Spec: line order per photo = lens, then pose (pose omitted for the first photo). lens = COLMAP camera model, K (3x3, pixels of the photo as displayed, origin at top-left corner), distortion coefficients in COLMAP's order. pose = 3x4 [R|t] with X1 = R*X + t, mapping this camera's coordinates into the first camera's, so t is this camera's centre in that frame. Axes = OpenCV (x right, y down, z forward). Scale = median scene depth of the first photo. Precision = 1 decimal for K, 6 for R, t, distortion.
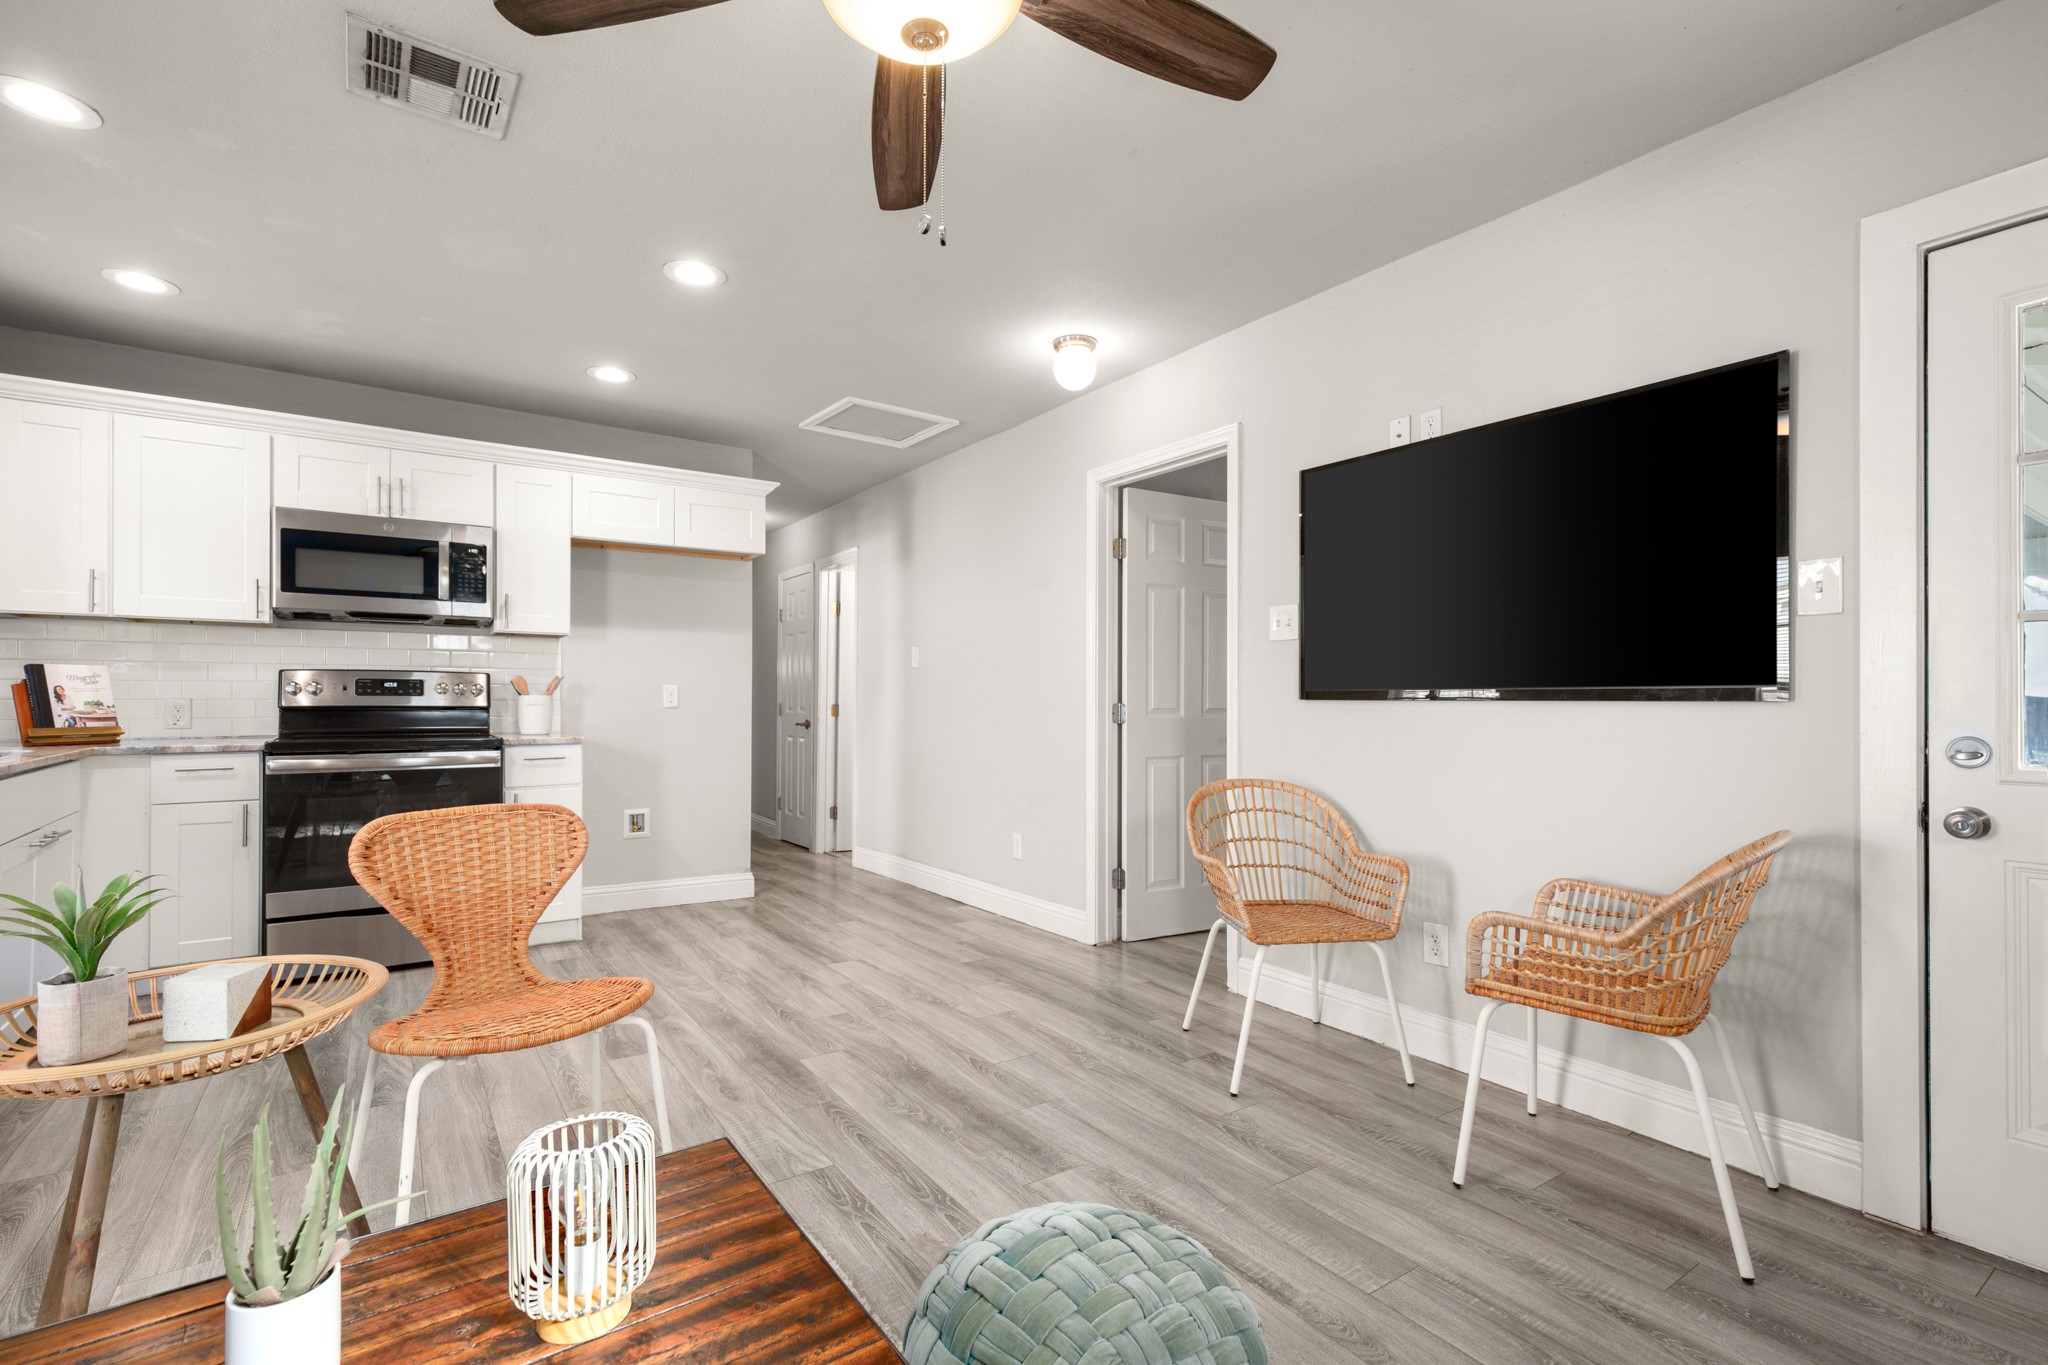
lens RADIAL K [[933.8, 0, 1044.7], [0, 933.8, 708.6], [0, 0, 1]] dist [0.013328, -0.001495]
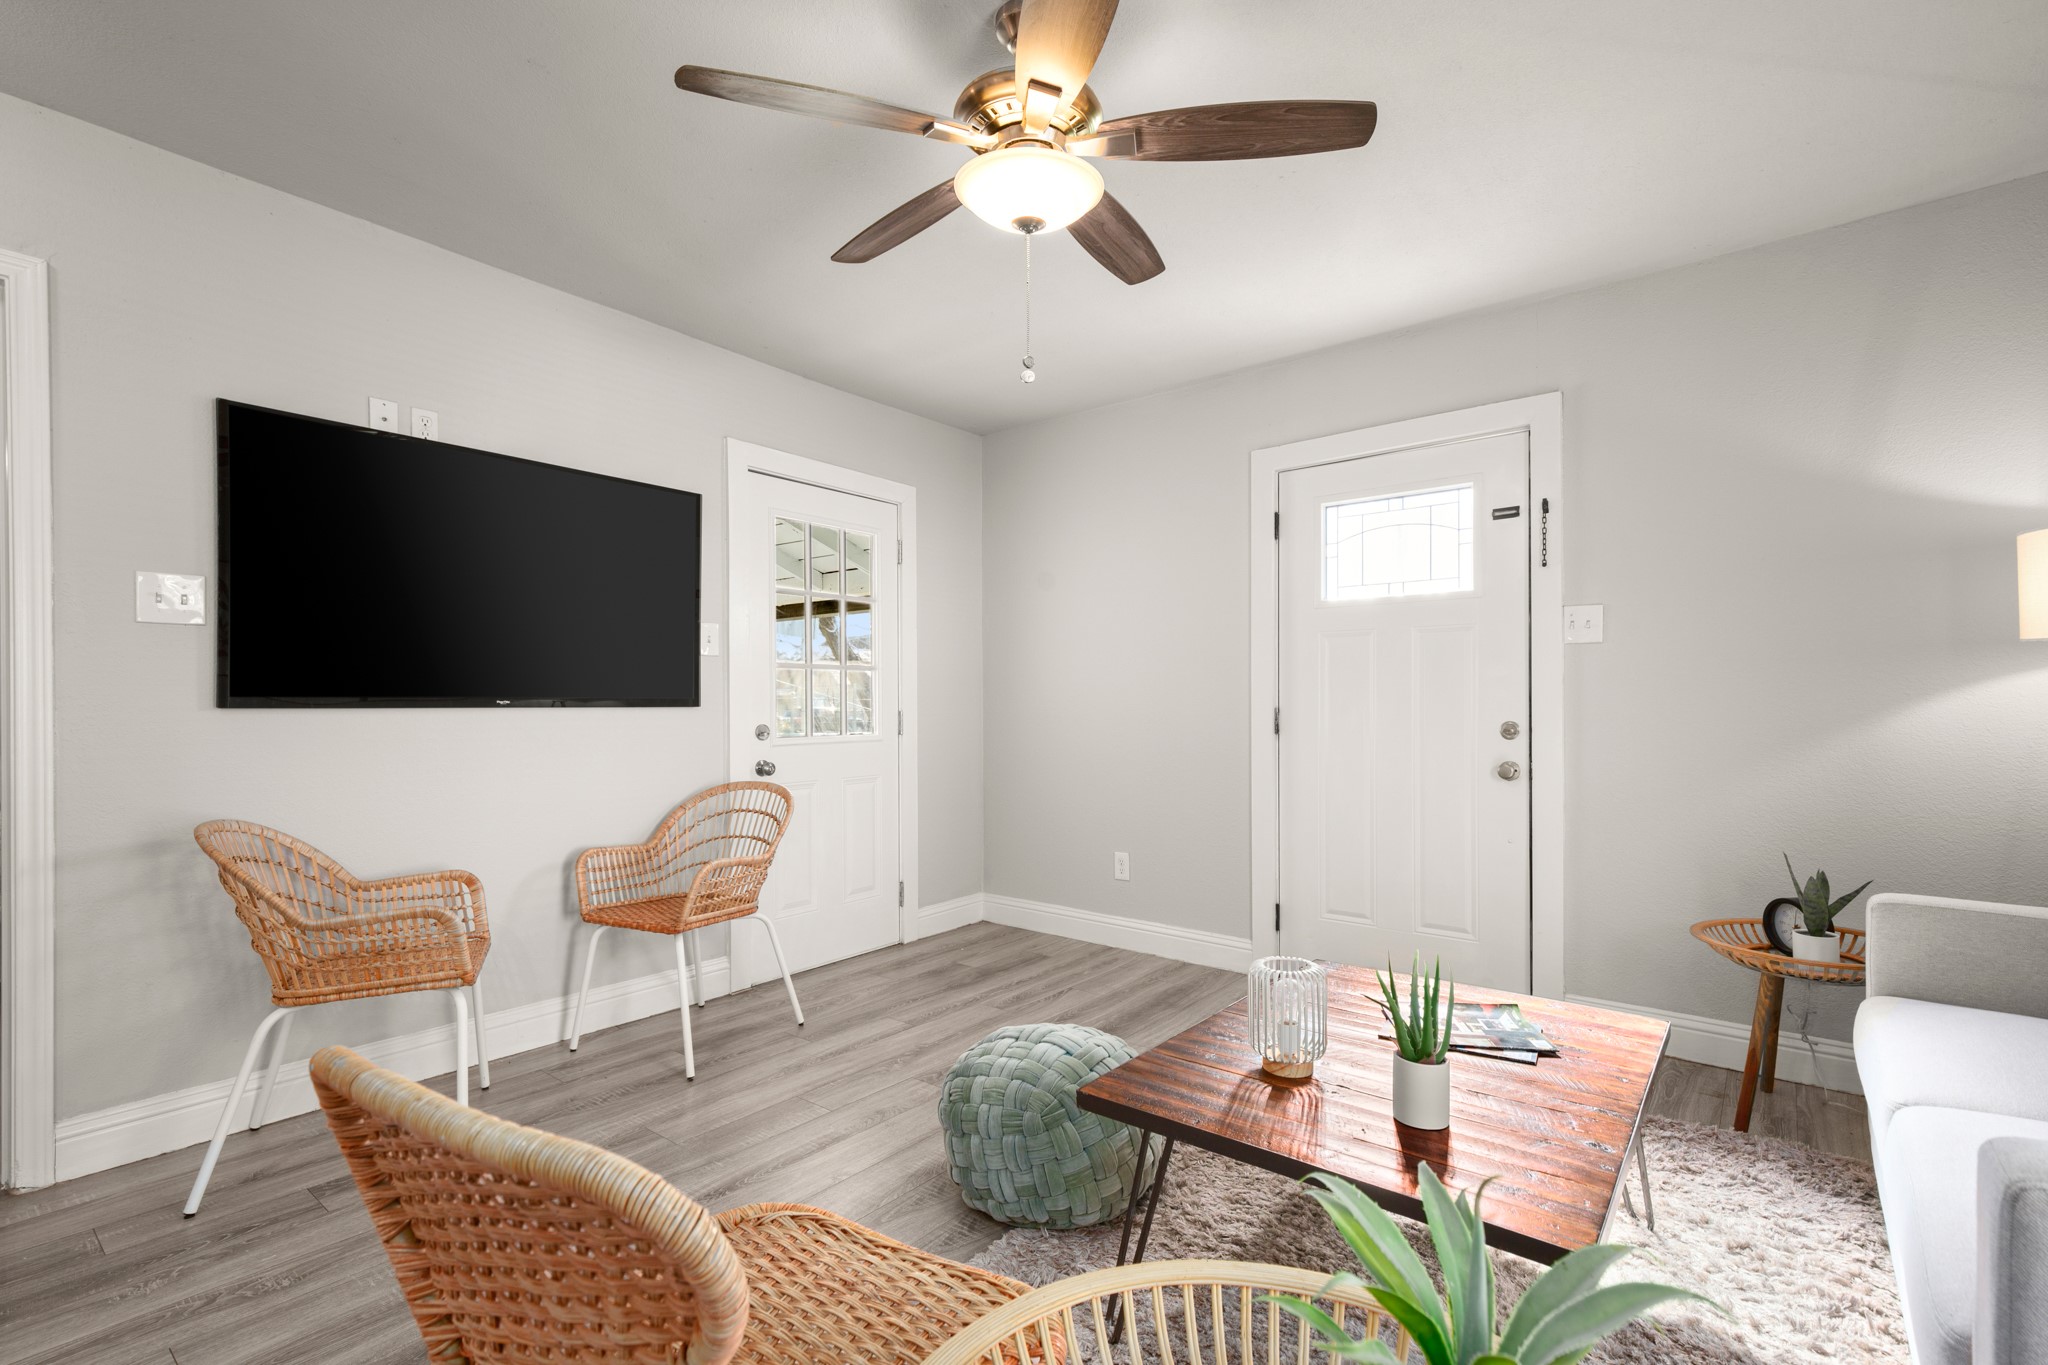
lens RADIAL K [[933.8, 0, 1030.5], [0, 933.8, 695.1], [0, 0, 1]] dist [0.013328, -0.001495]
pose [[-0.277832, 0.004969, 0.960617, -0.597352], [0.007163, 0.999970, -0.003101, -0.012148], [-0.960603, 0.006019, -0.277859, 0.571057]]
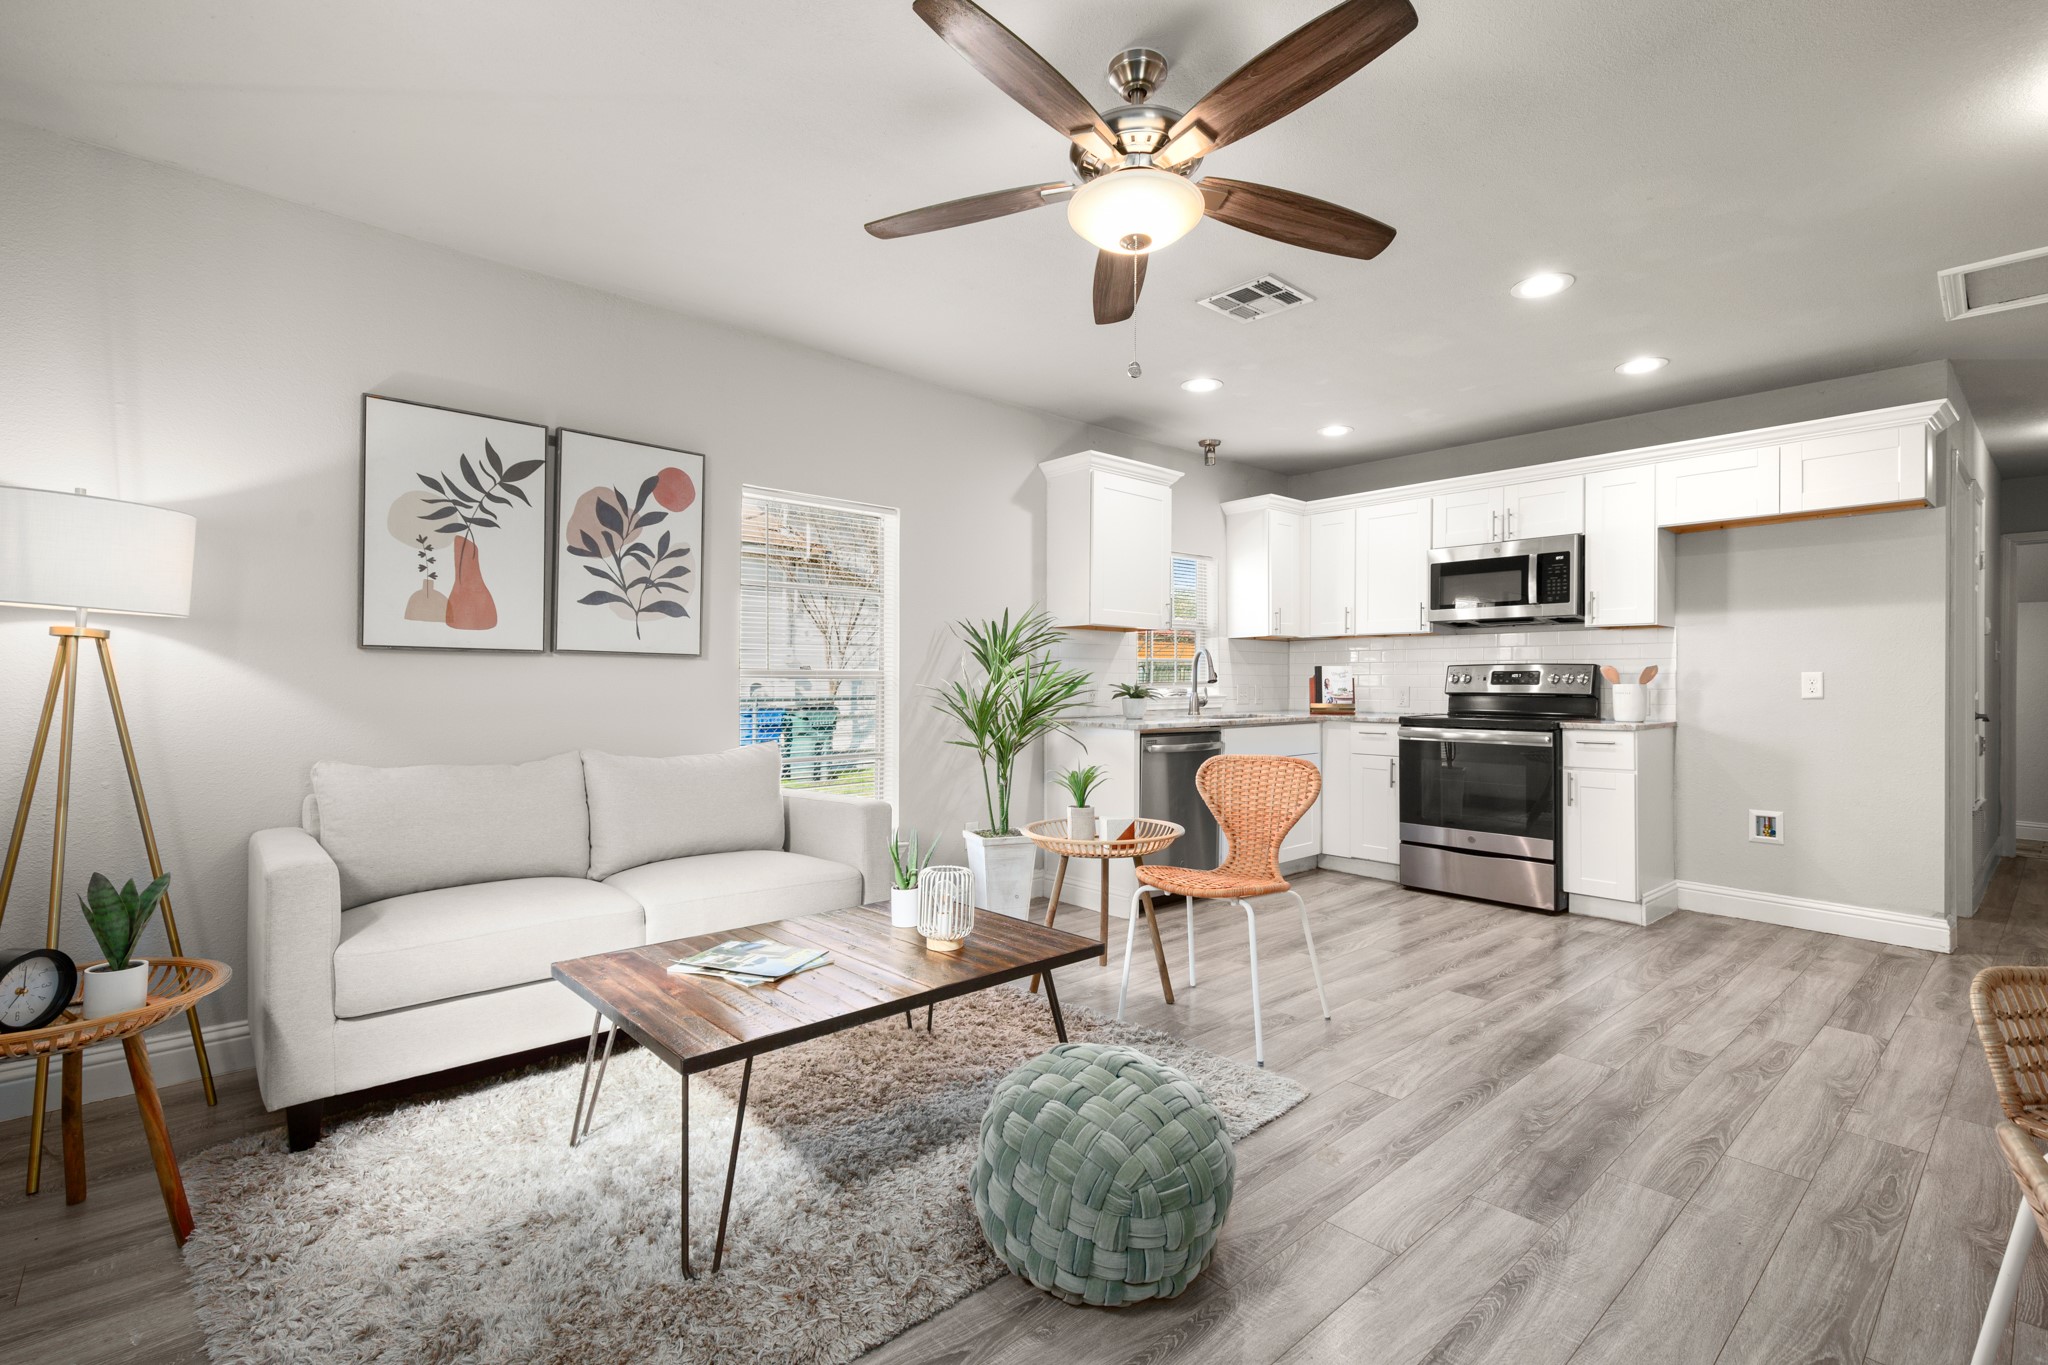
lens RADIAL K [[933.8, 0, 1024.5], [0, 933.8, 678.5], [0, 0, 1]] dist [0.013328, -0.001495]
pose [[0.118929, -0.008805, -0.992864, 0.548198], [-0.014749, 0.999835, -0.010634, 0.001087], [0.992793, 0.015909, 0.118779, 0.269134]]
